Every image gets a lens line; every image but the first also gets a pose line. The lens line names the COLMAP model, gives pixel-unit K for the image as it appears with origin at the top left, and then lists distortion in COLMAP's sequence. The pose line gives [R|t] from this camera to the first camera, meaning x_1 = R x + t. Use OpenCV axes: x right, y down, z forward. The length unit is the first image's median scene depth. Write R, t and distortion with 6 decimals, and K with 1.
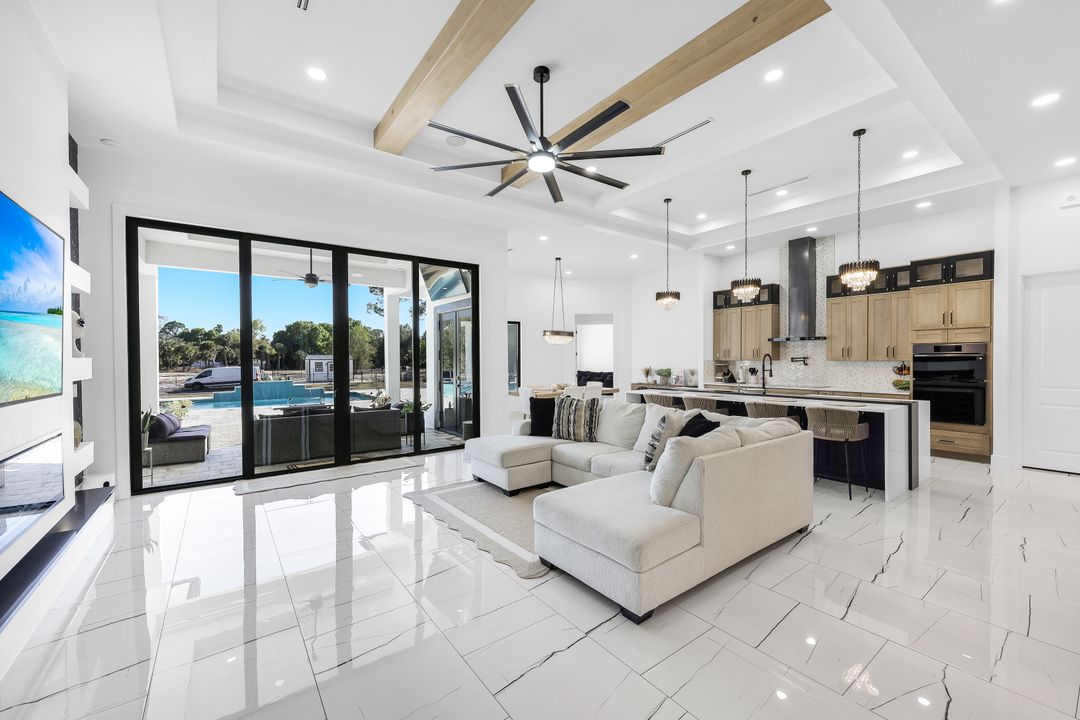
lens RADIAL K [[433.9, 0, 538.7], [0, 433.9, 364.4], [0, 0, 1]] dist [-0.003230, -0.000127]
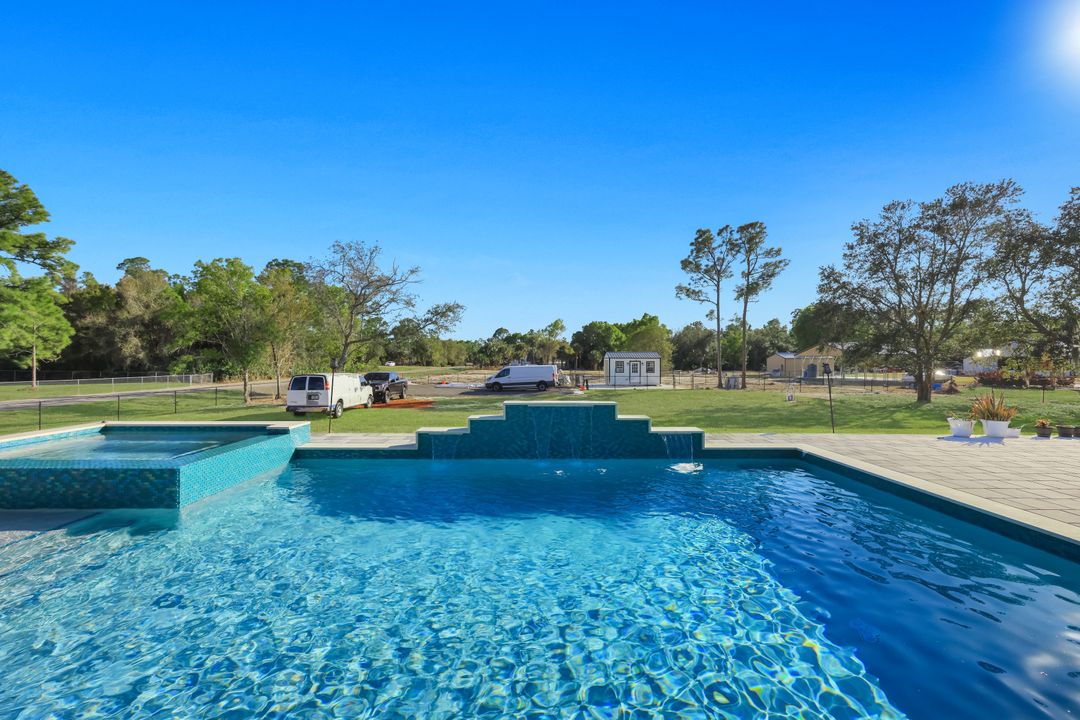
lens RADIAL K [[440.8, 0, 536.9], [0, 440.8, 361.4], [0, 0, 1]] dist [0.001149, 0.000252]
pose [[0.808566, 0.009068, -0.588336, -0.073104], [-0.016301, 0.999843, -0.006993, 0.001575], [0.588180, 0.015245, 0.808586, 0.120974]]
